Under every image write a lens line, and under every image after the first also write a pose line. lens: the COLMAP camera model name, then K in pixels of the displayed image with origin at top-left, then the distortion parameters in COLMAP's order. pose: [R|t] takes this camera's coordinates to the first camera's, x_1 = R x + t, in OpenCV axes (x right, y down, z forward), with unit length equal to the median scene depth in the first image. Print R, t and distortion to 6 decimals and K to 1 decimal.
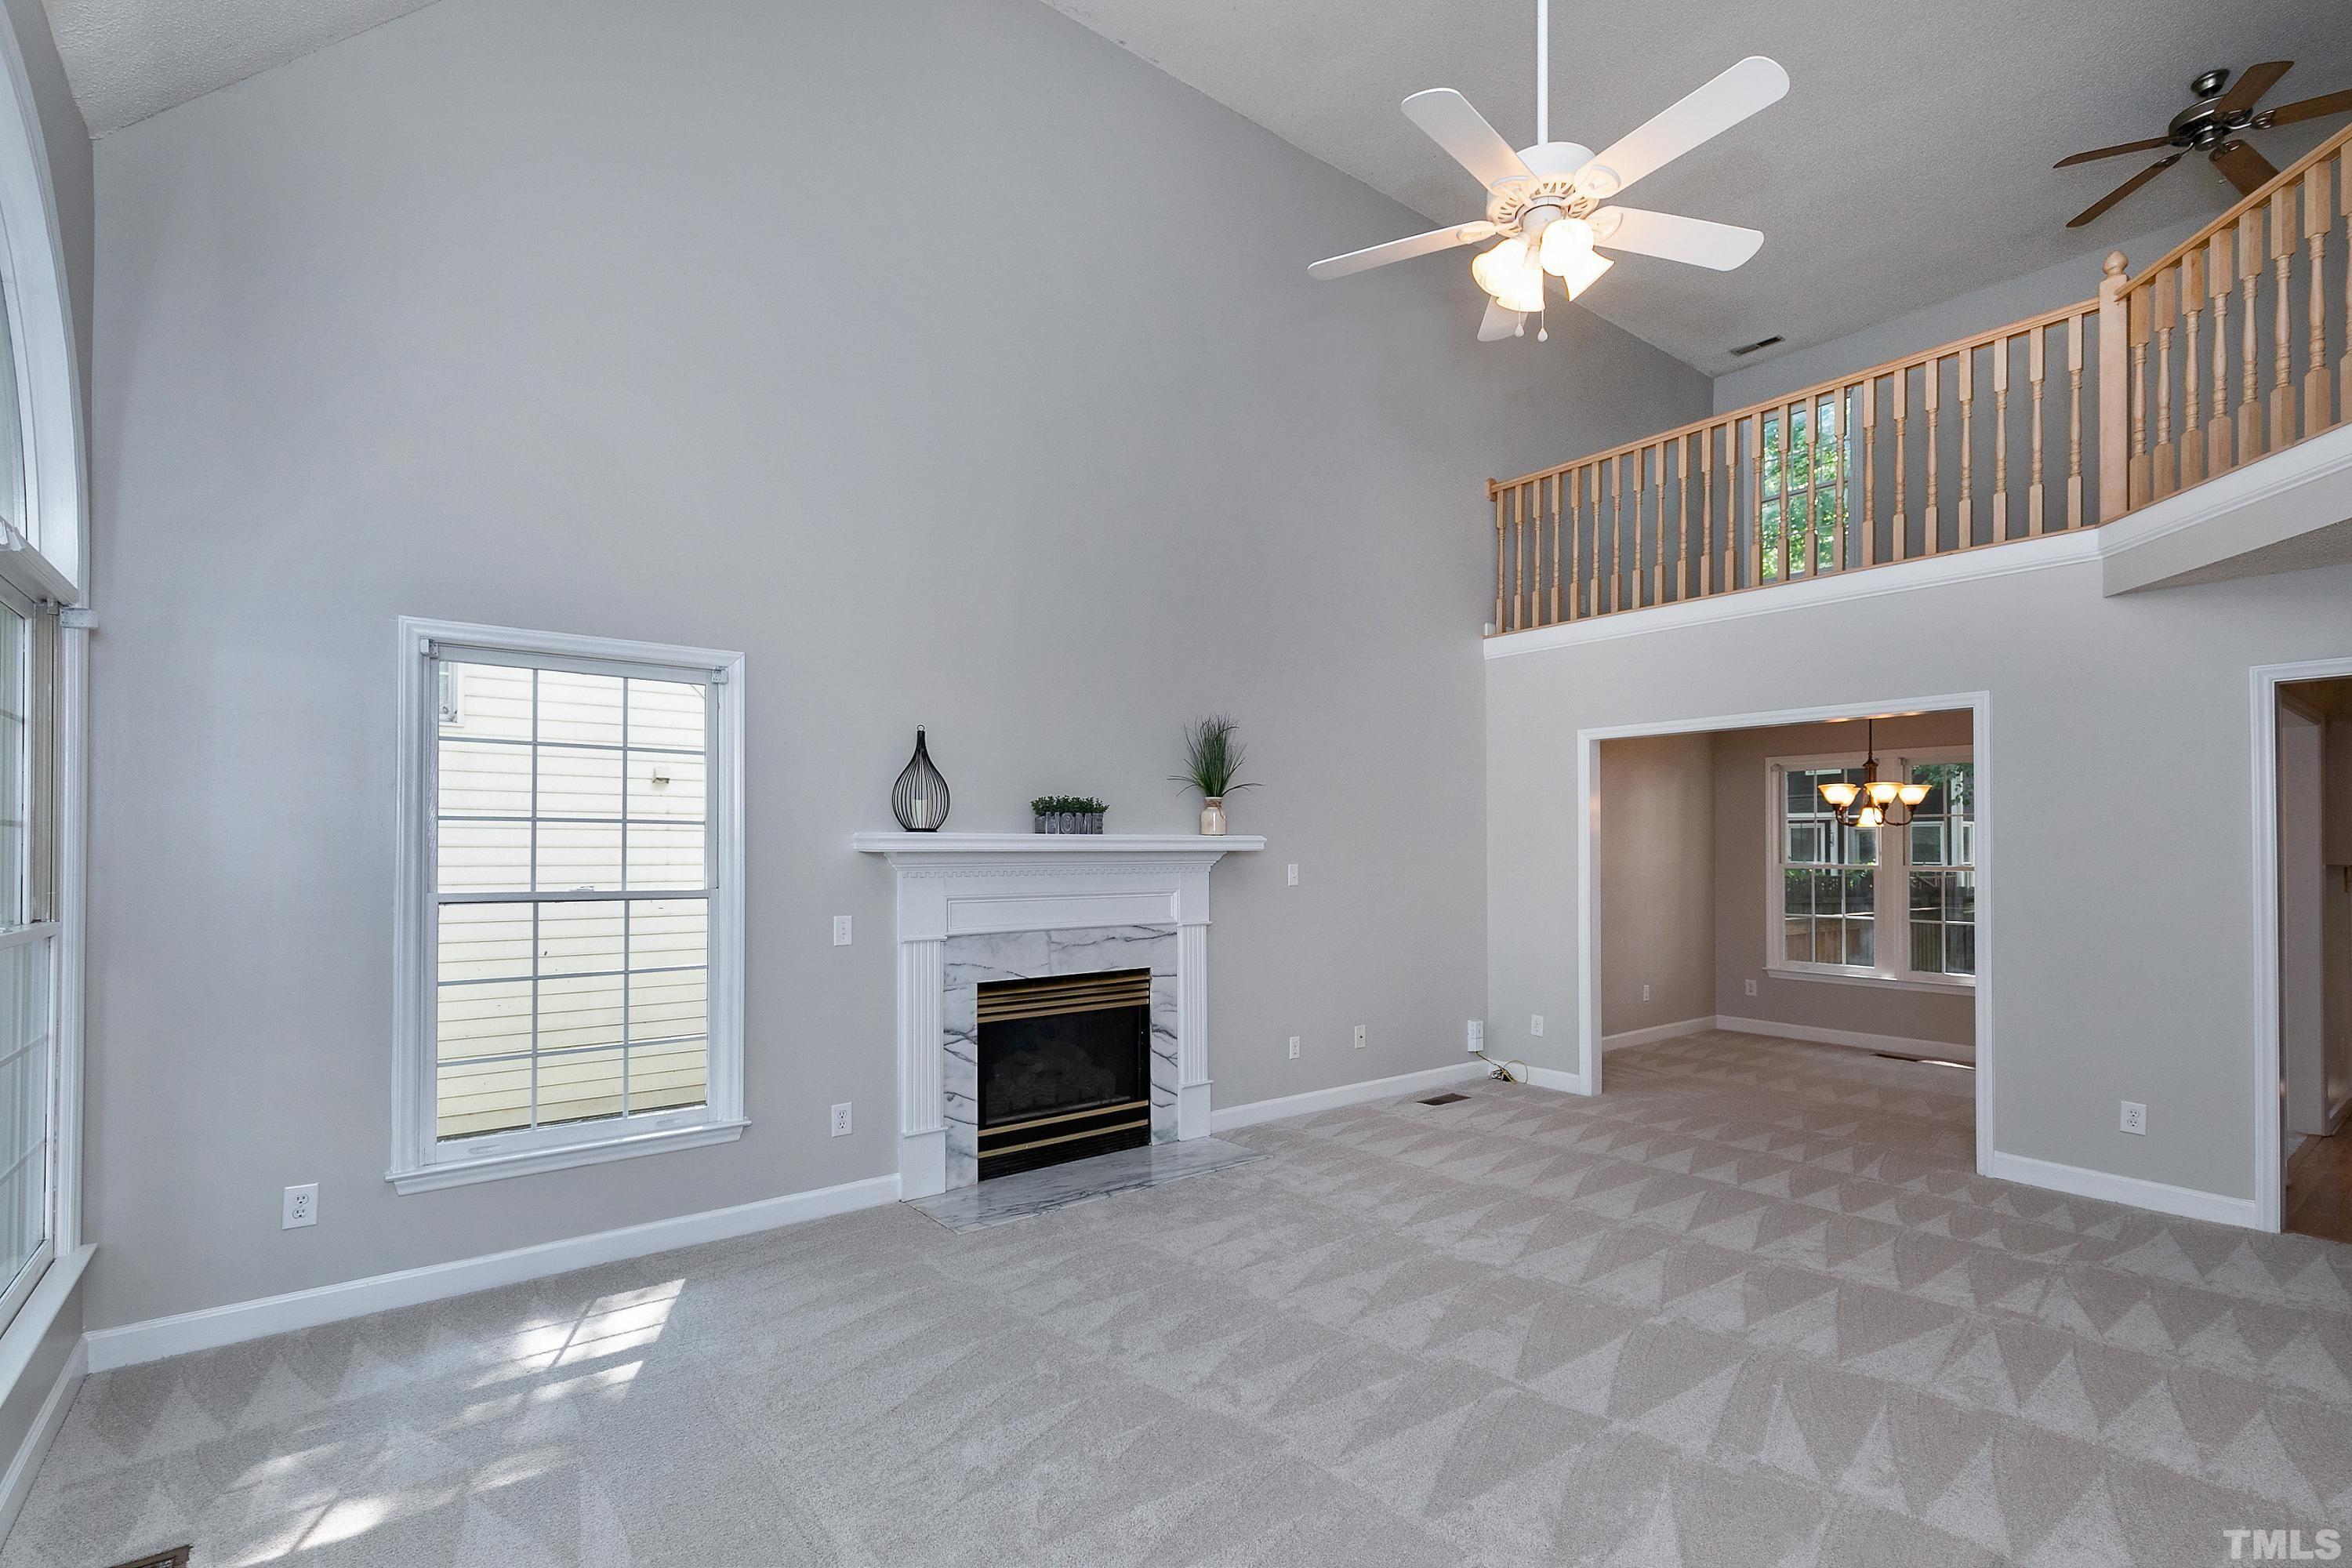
lens RADIAL K [[1061.8, 0, 1182.1], [0, 1061.8, 840.7], [0, 0, 1]] dist [0.012006, -0.000339]
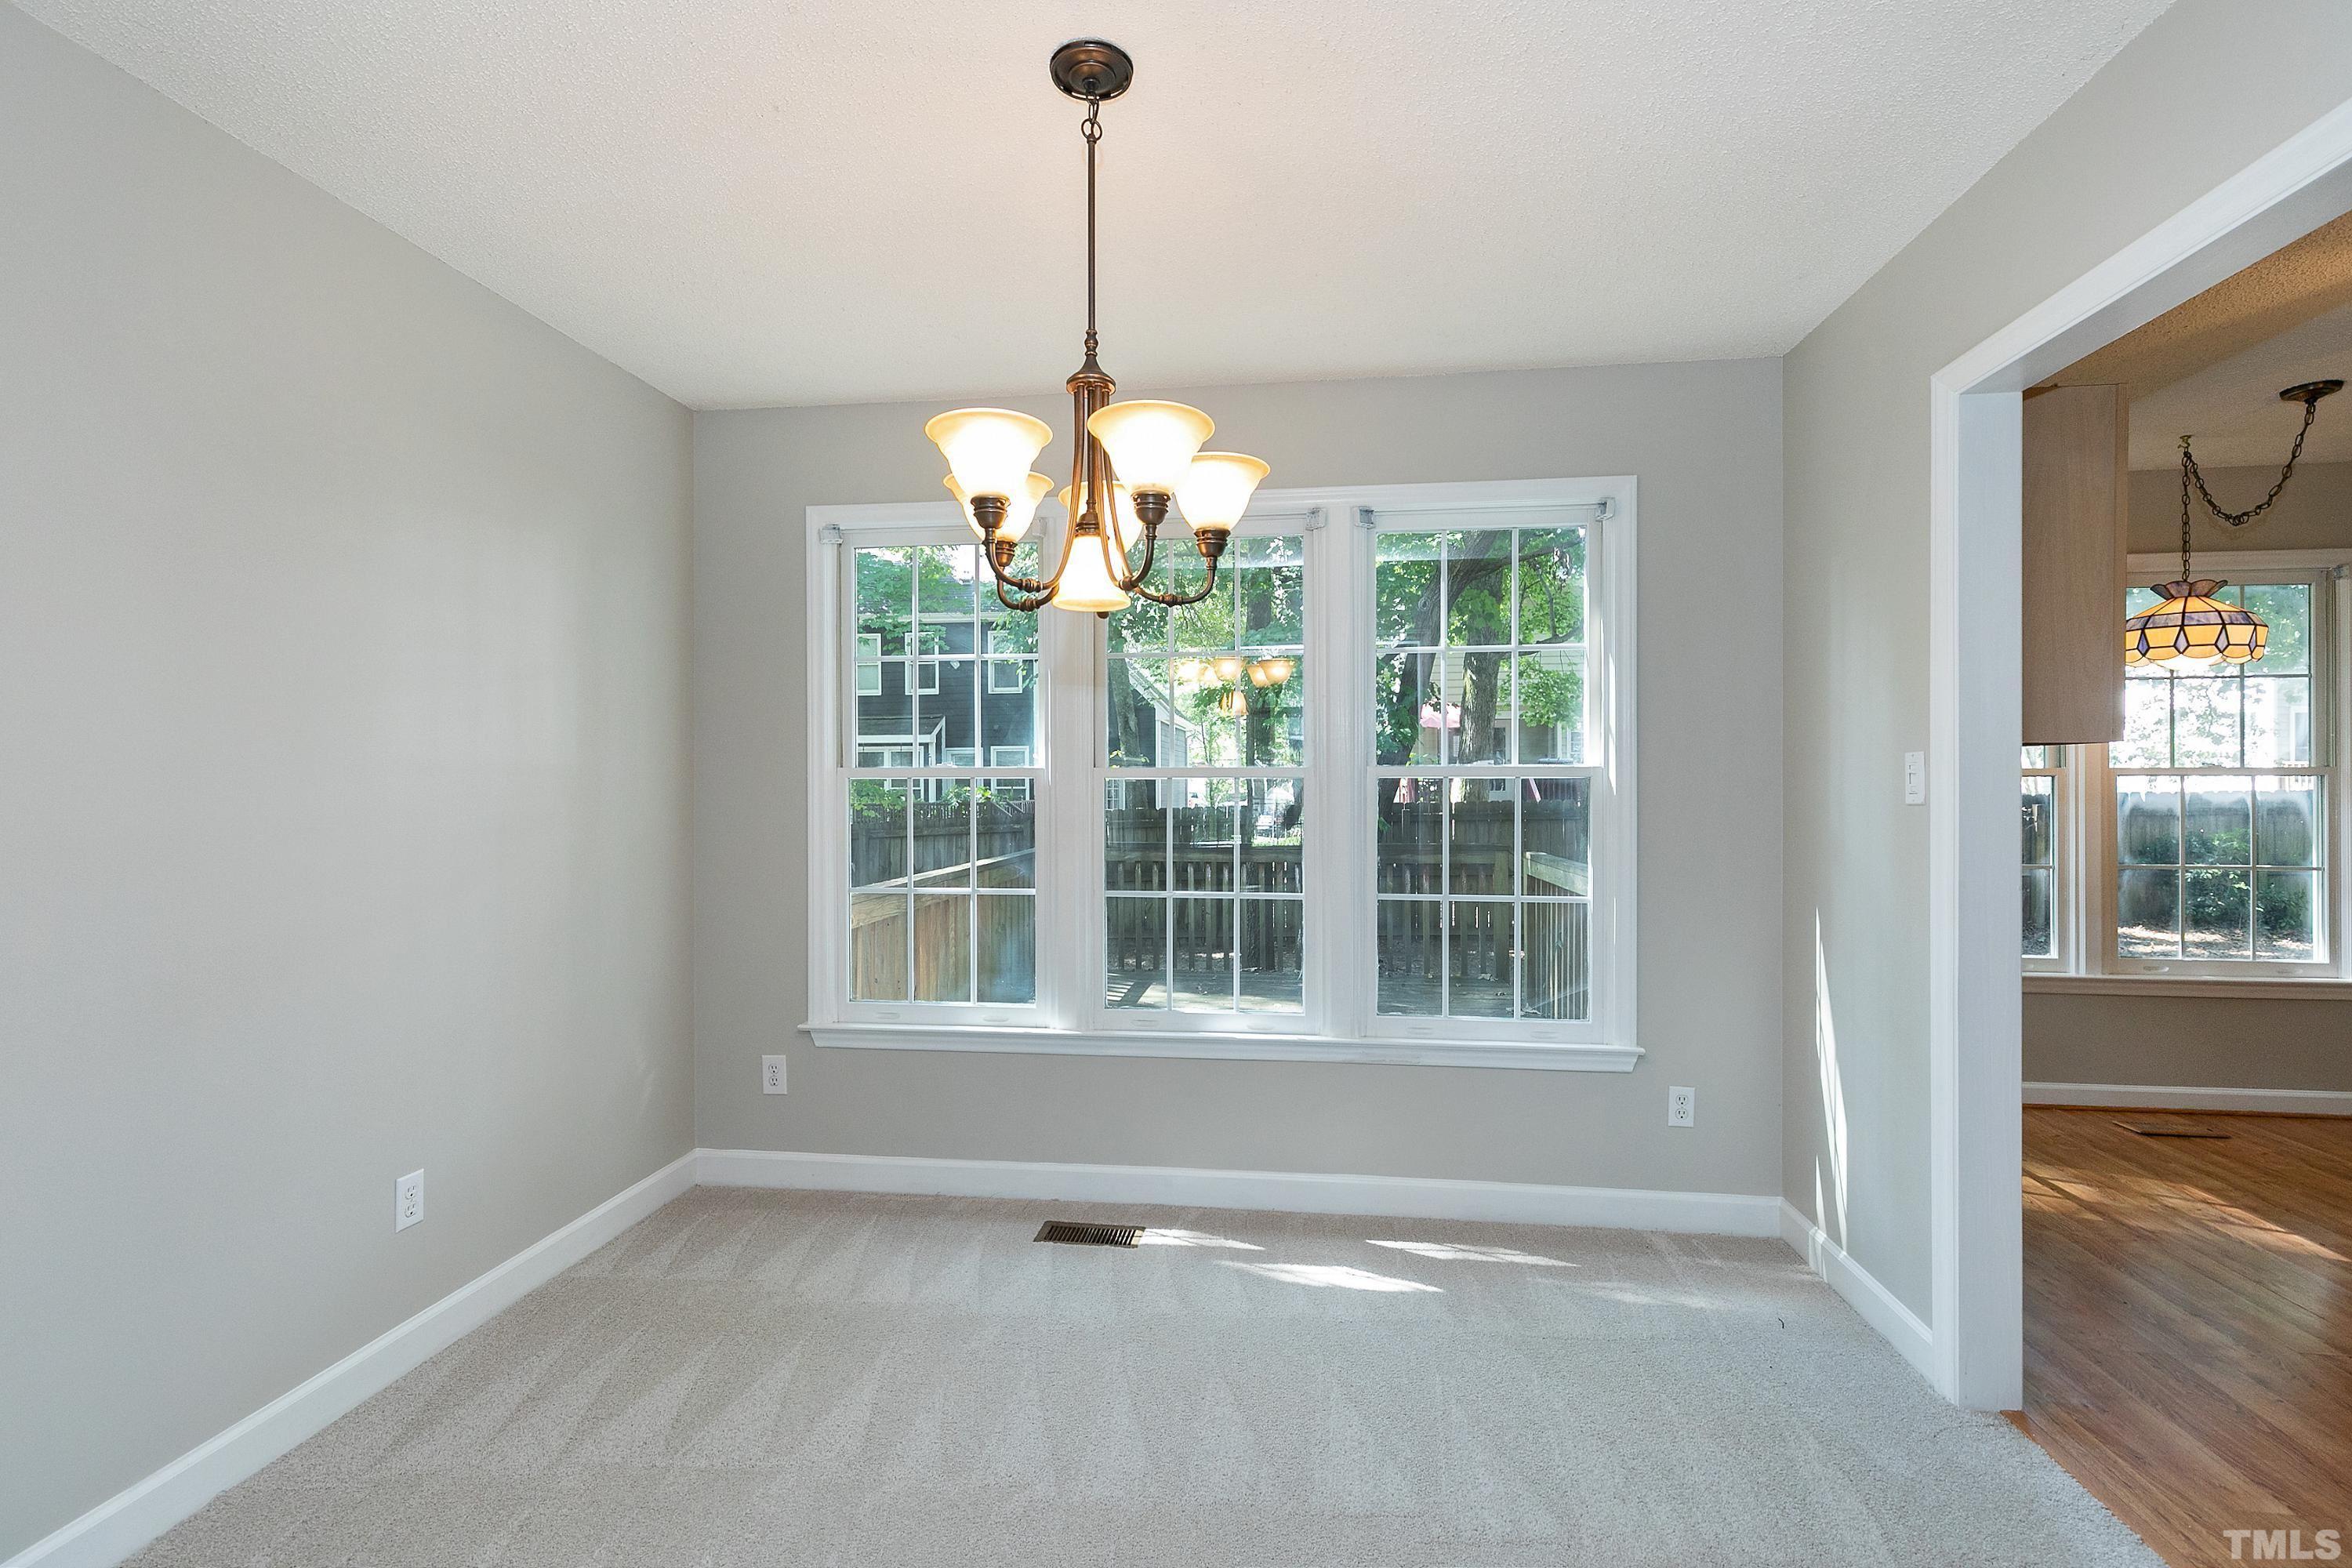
lens RADIAL K [[1061.8, 0, 1181.1], [0, 1061.8, 786.1], [0, 0, 1]] dist [0.012006, -0.000339]
pose [[0.710021, -0.008282, 0.704132, 0.366478], [-0.000685, 0.999922, 0.012452, 0.023878], [-0.704180, -0.009323, 0.709960, 0.617284]]
